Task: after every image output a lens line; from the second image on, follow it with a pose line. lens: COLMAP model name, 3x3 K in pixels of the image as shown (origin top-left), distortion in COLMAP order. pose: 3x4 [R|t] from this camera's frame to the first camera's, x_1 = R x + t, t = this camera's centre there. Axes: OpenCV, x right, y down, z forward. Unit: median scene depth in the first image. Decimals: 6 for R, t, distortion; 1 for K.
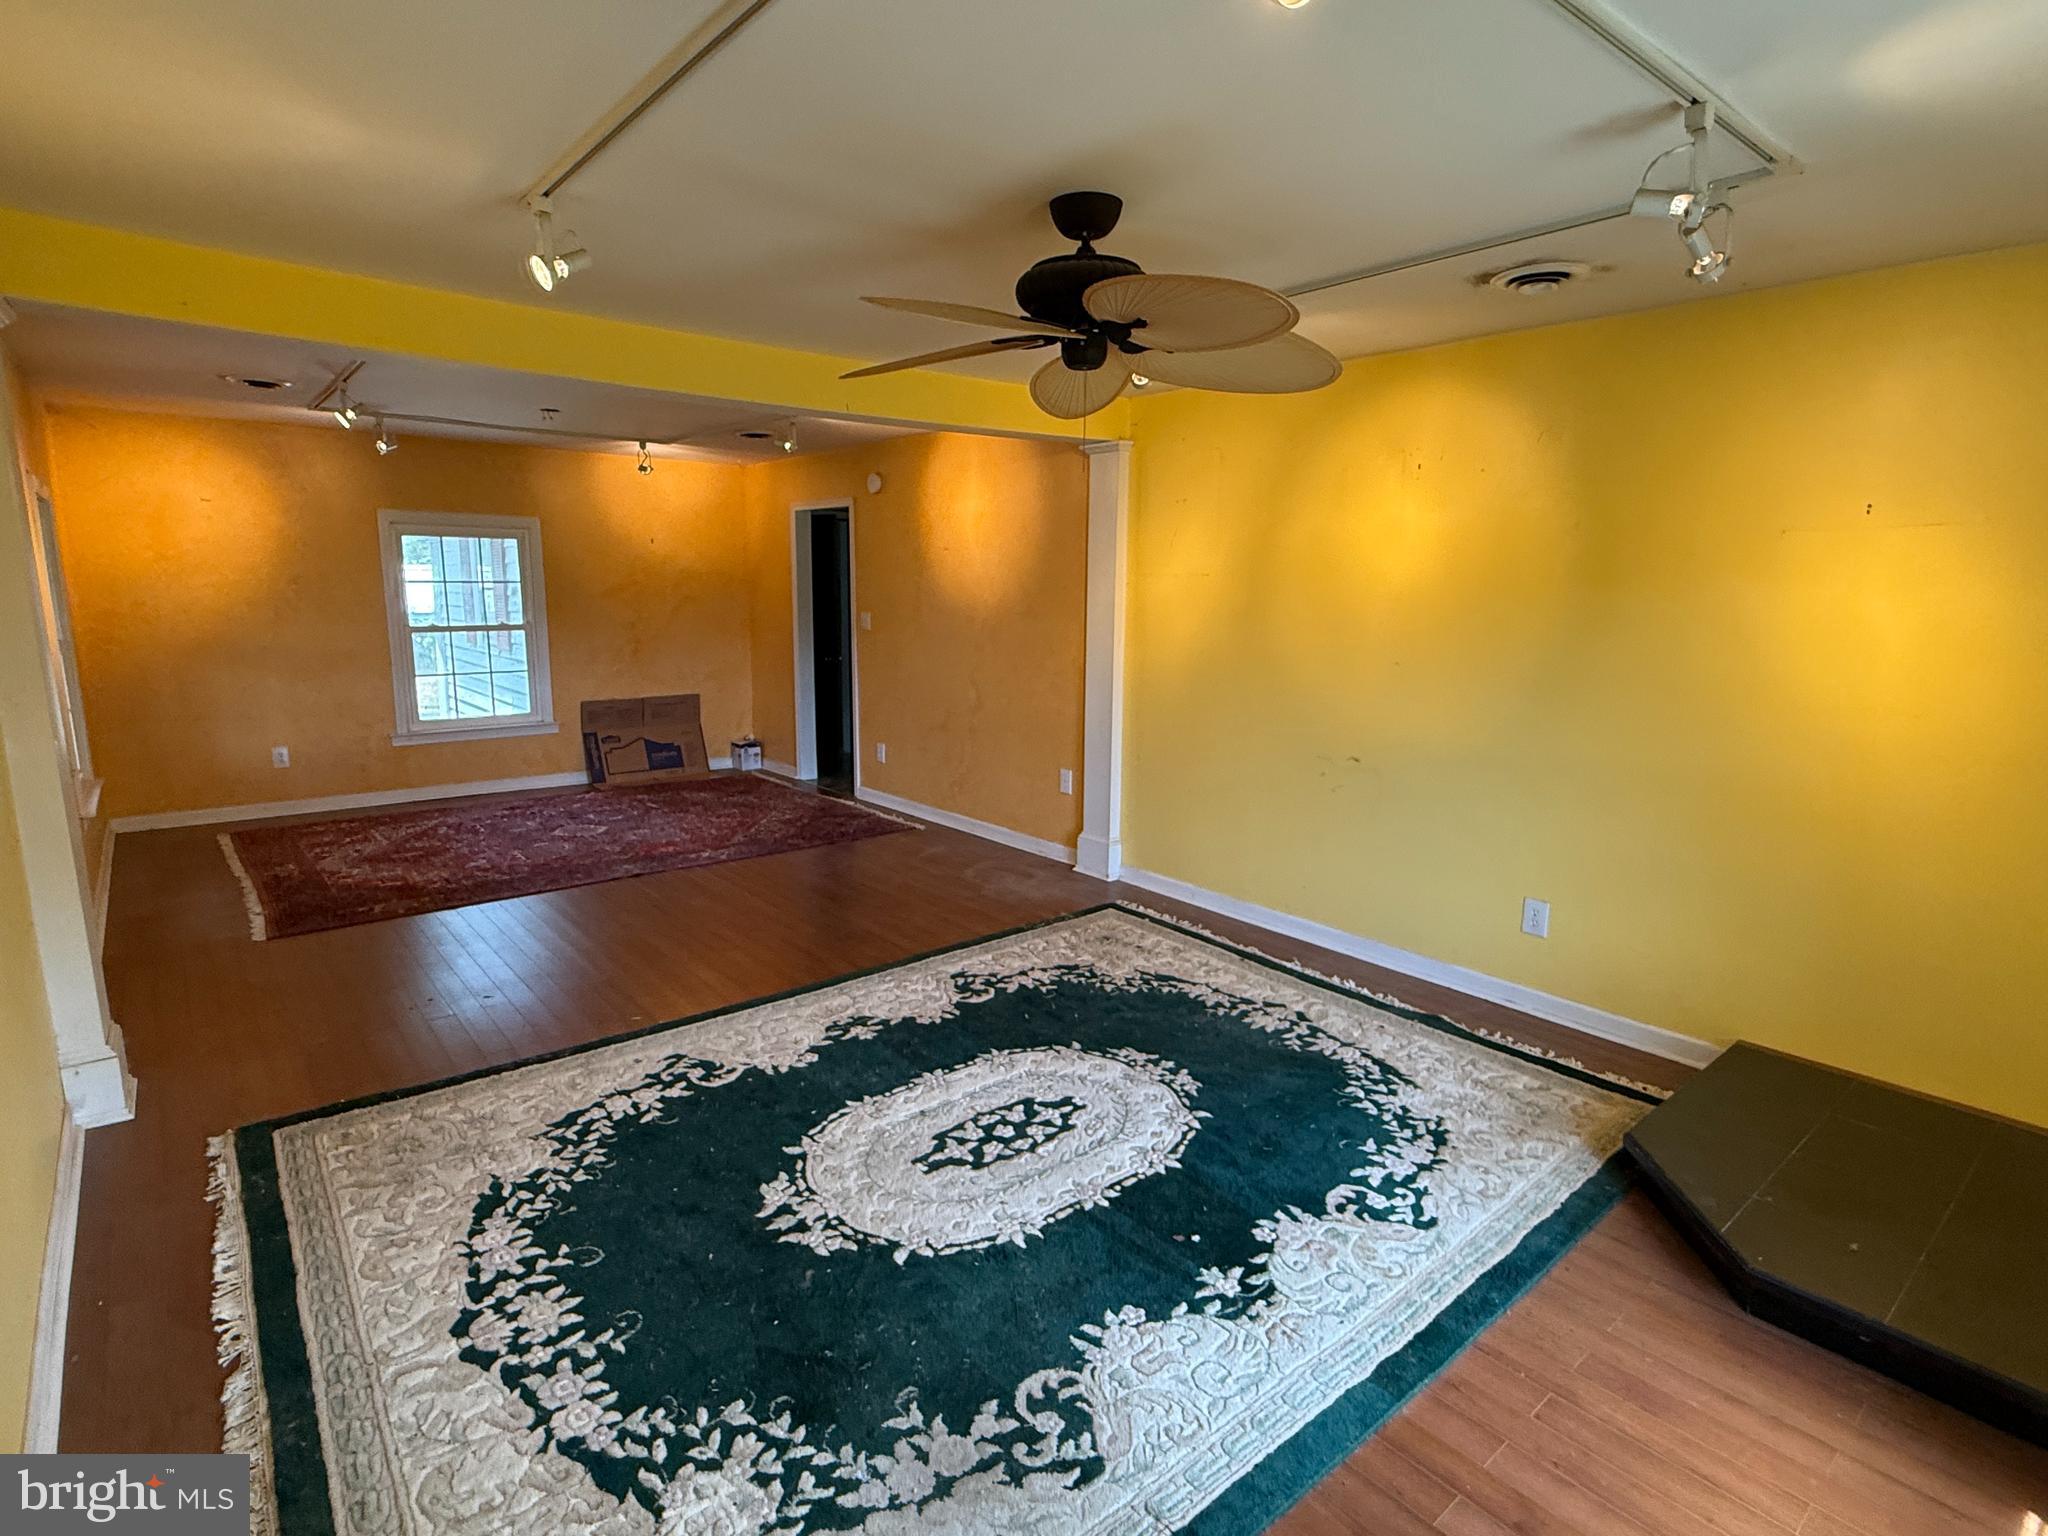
lens RADIAL K [[1038.8, 0, 1026.0], [0, 1038.8, 770.4], [0, 0, 1]] dist [0.001733, 0.000296]
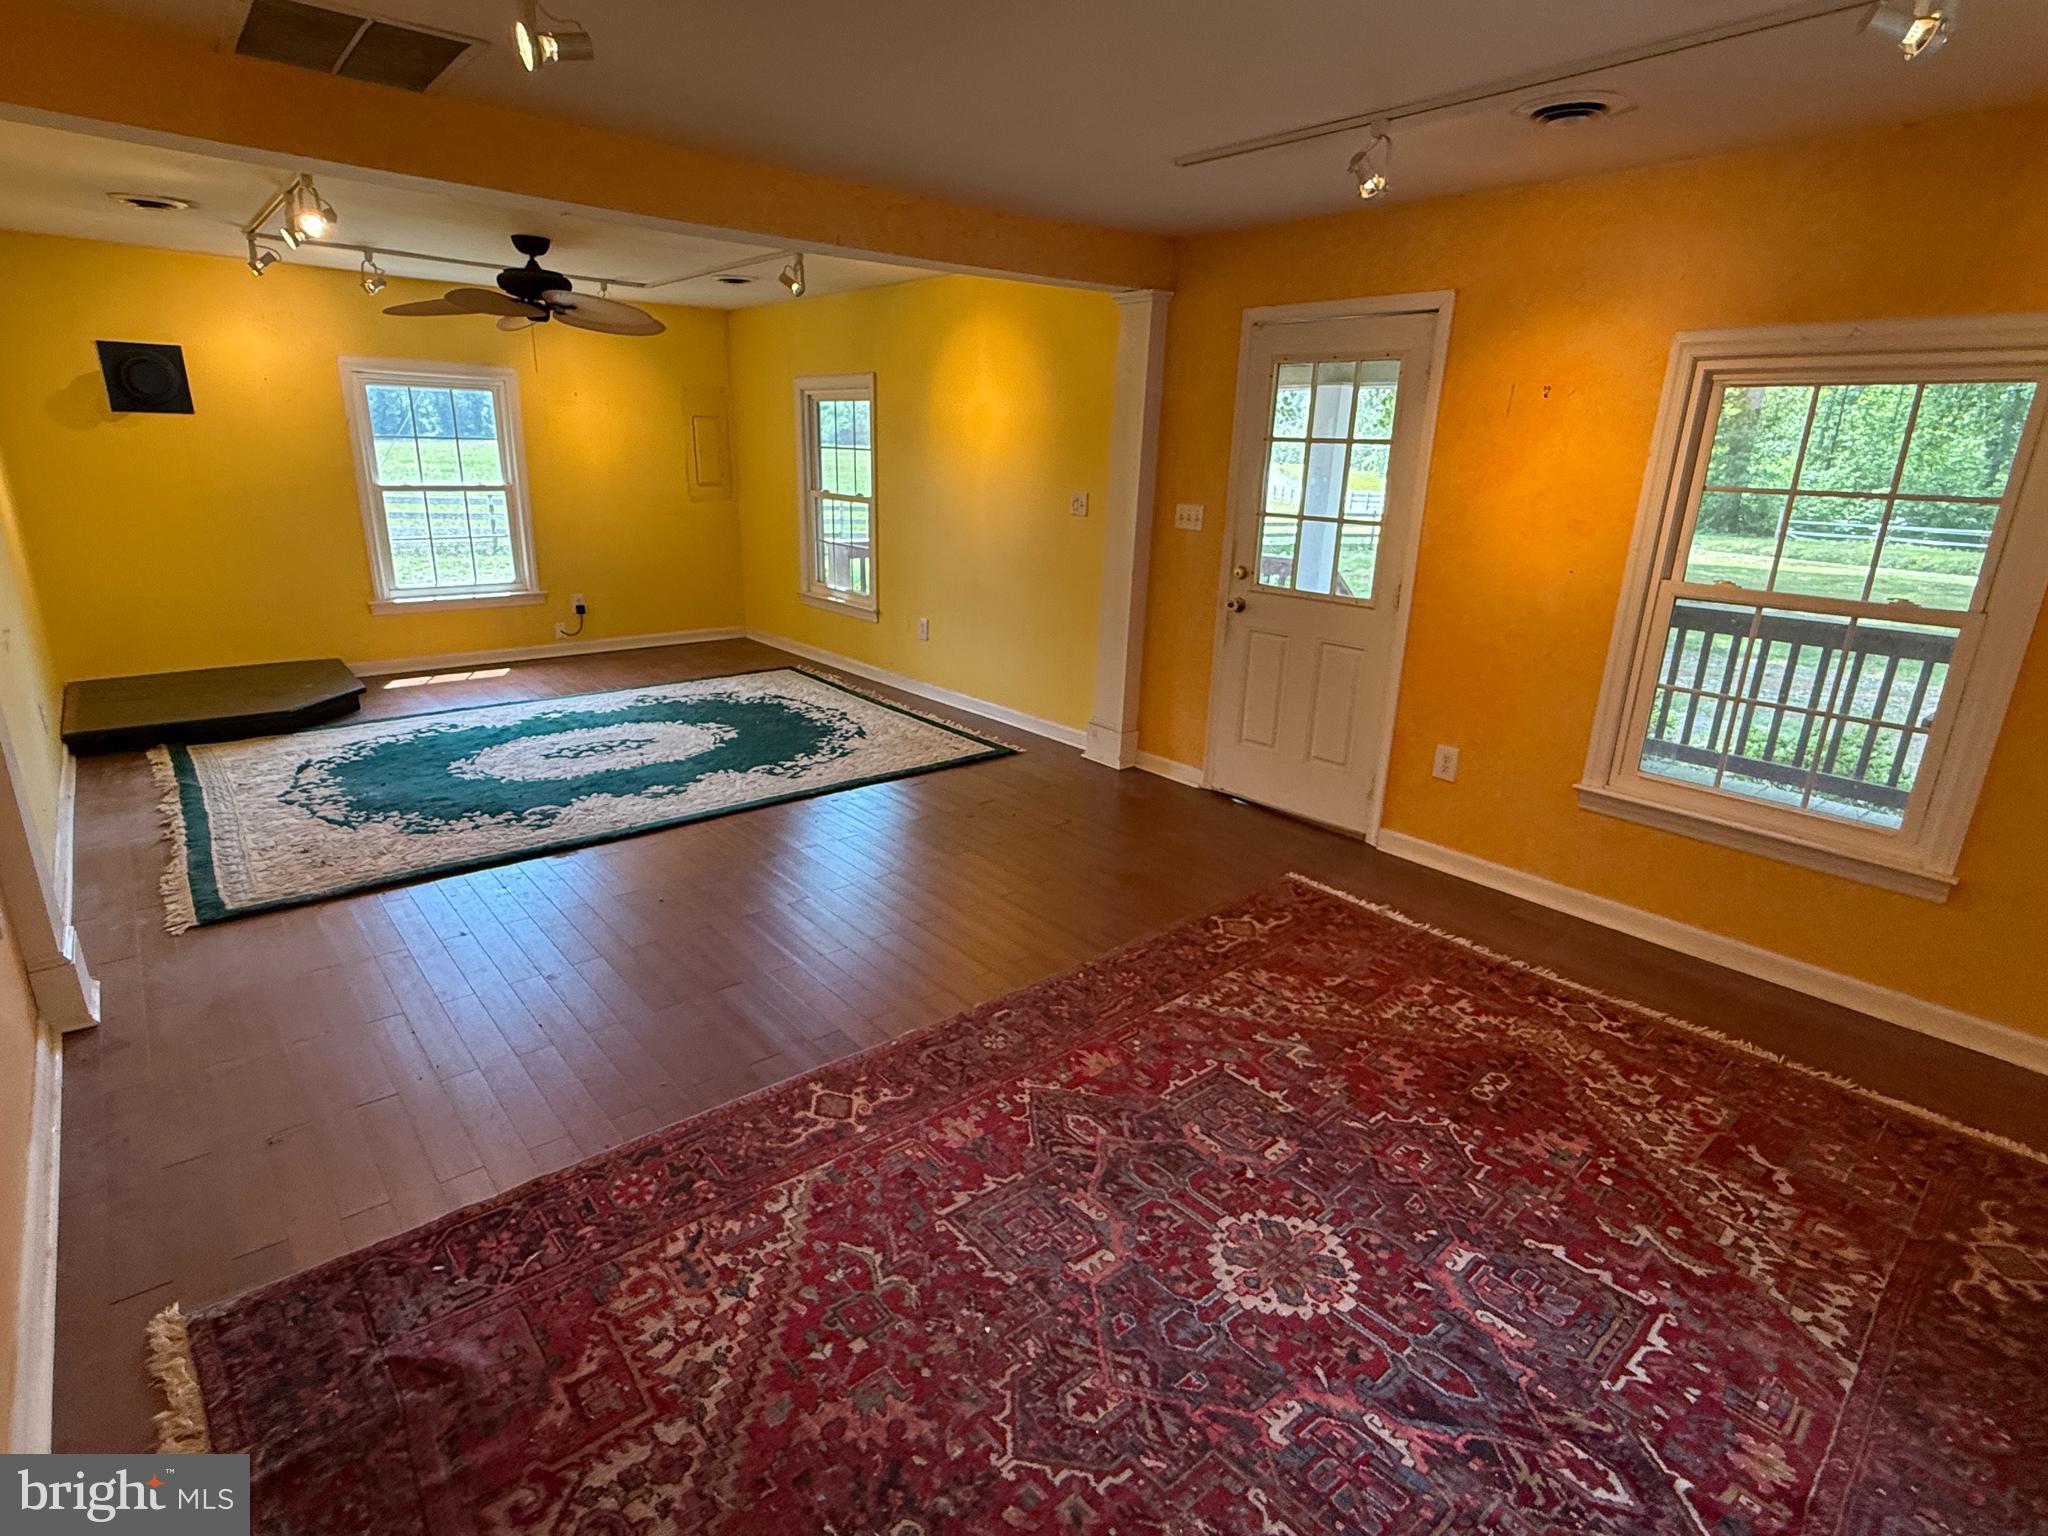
lens RADIAL K [[1038.8, 0, 1026.0], [0, 1038.8, 770.4], [0, 0, 1]] dist [0.001733, 0.000296]
pose [[-0.999179, -0.034666, -0.020944, -0.363285], [-0.040446, 0.881200, 0.471010, -0.250059], [0.002128, 0.471471, -0.881879, 1.315088]]
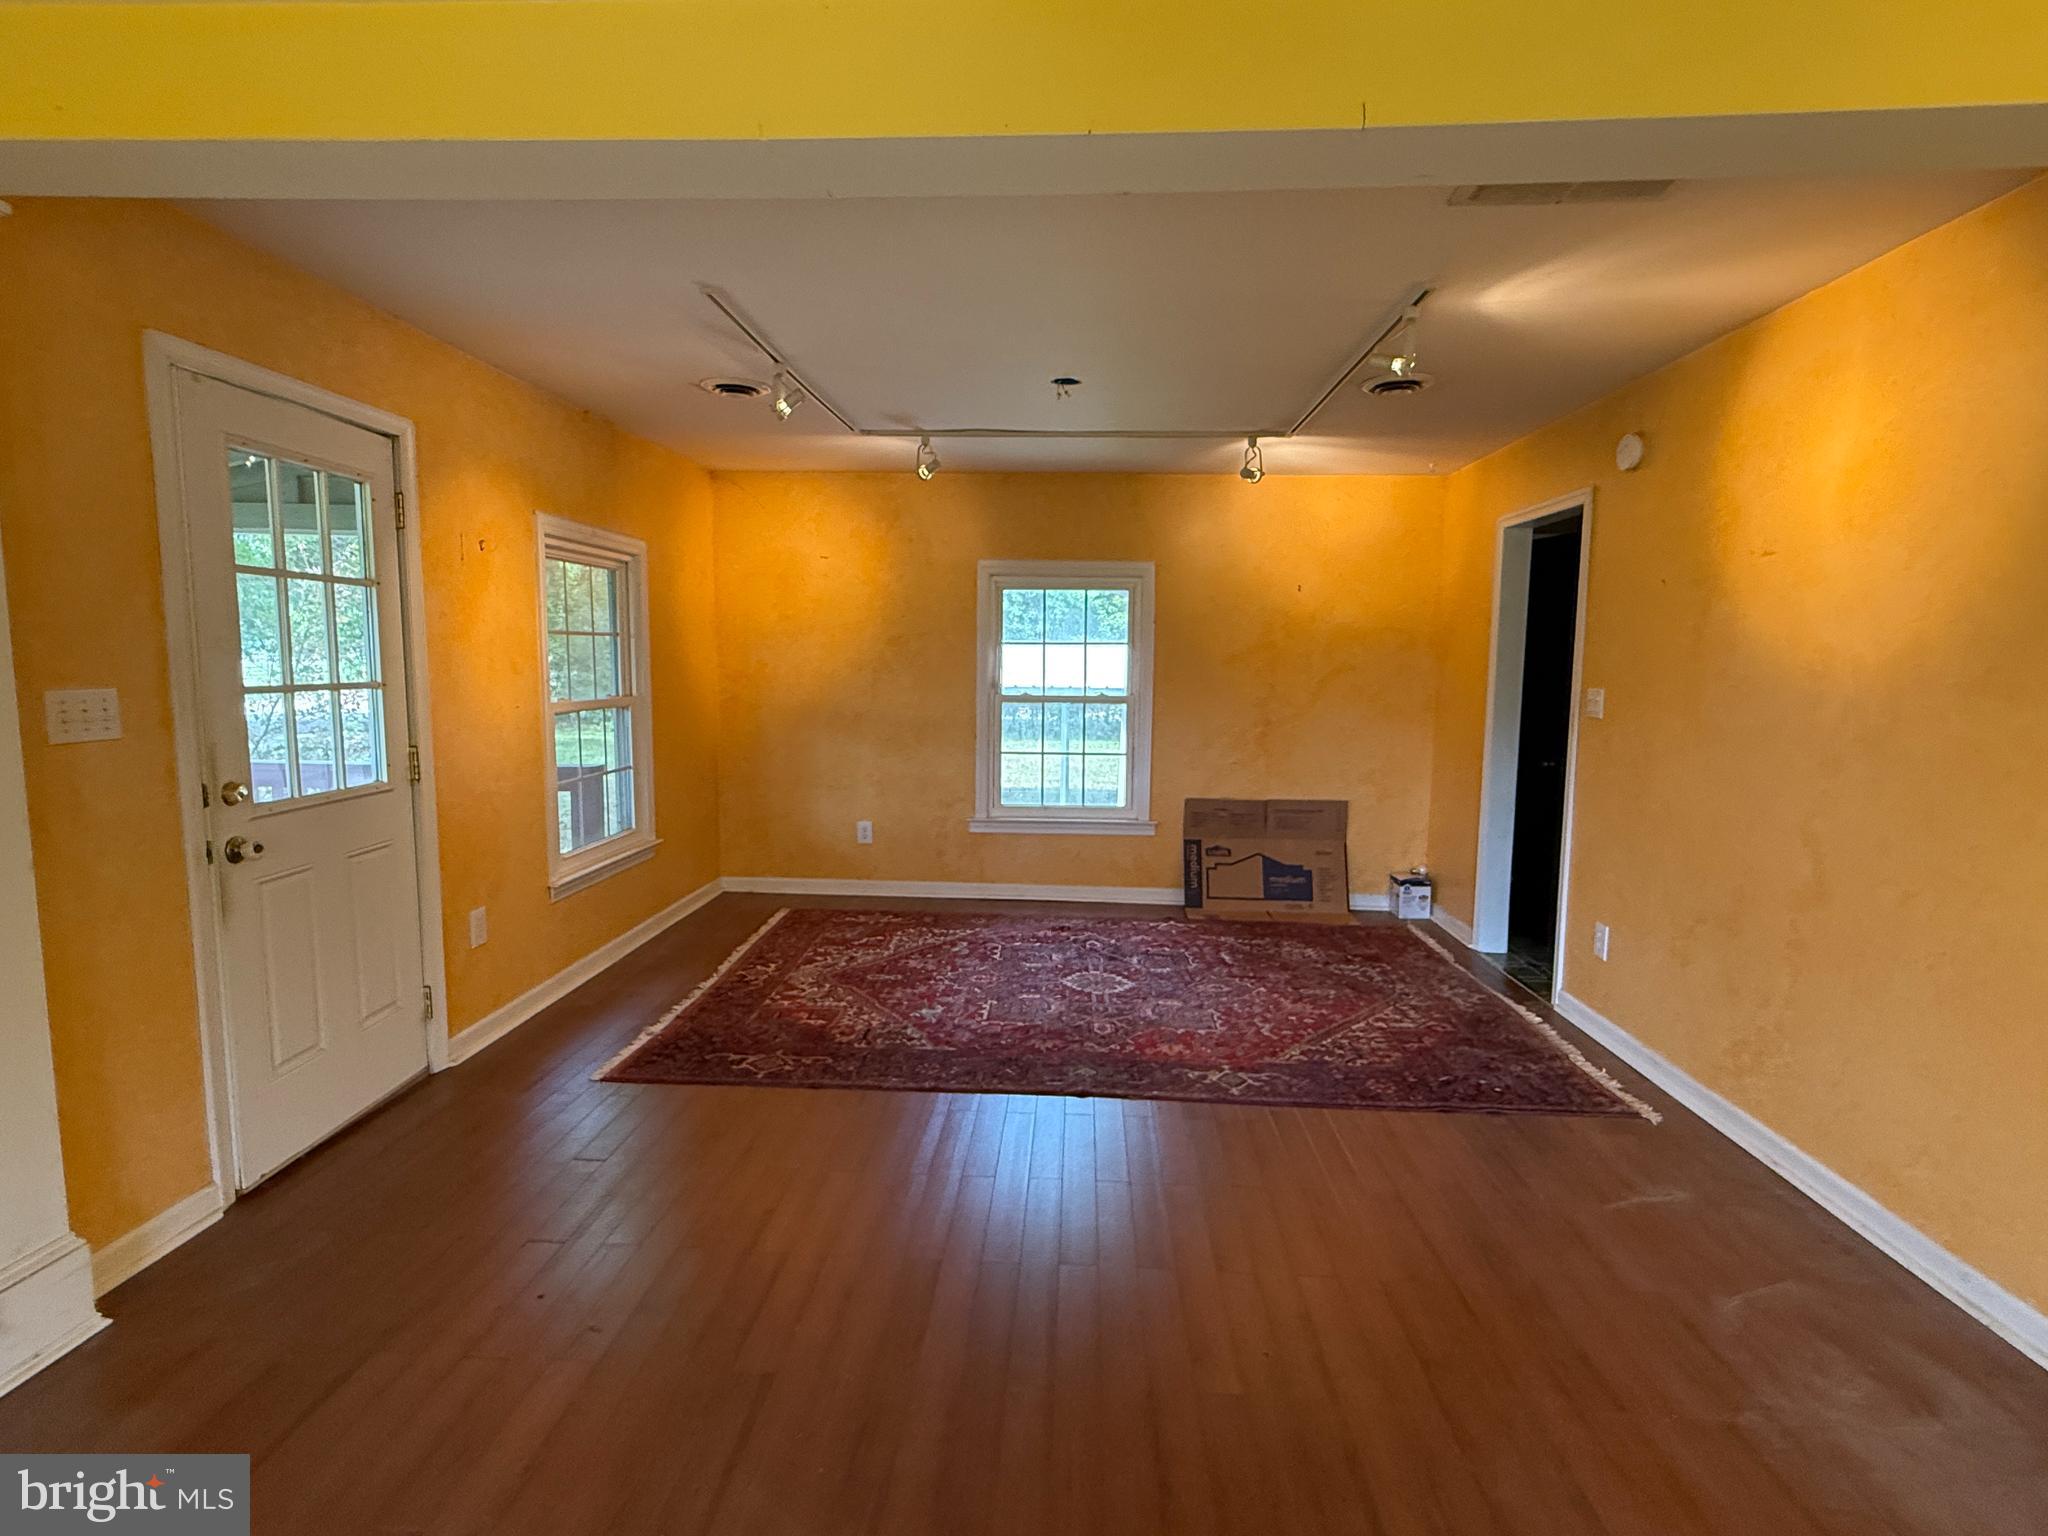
lens RADIAL K [[1038.8, 0, 1026.0], [0, 1038.8, 770.4], [0, 0, 1]] dist [0.001733, 0.000296]
pose [[0.730710, 0.071172, -0.678968, 0.006181], [-0.127594, 0.991264, -0.033411, -0.060249], [0.670658, 0.111046, 0.733407, 0.467282]]
